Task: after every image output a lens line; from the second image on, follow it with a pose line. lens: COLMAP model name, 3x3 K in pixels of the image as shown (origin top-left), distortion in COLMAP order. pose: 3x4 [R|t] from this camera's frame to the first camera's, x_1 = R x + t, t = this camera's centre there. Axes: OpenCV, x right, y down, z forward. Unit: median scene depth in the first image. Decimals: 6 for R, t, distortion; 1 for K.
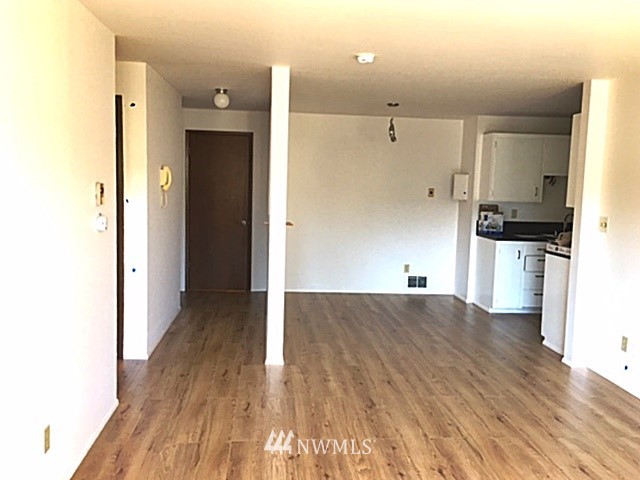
lens RADIAL K [[606.8, 0, 319.6], [0, 606.8, 241.7], [0, 0, 1]] dist [0.043383, 0.000000]
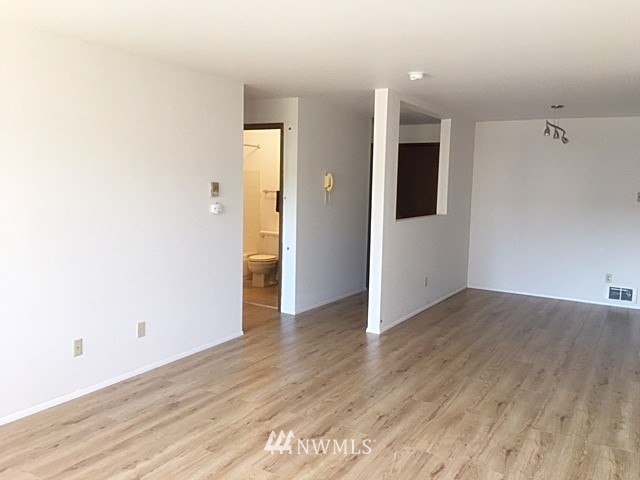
lens RADIAL K [[606.8, 0, 320.7], [0, 606.8, 239.3], [0, 0, 1]] dist [0.043383, 0.000000]
pose [[0.773727, 0.045144, -0.631908, 0.623378], [-0.064872, 0.997860, -0.008143, 0.032994], [0.630189, 0.047294, 0.775000, -0.014433]]
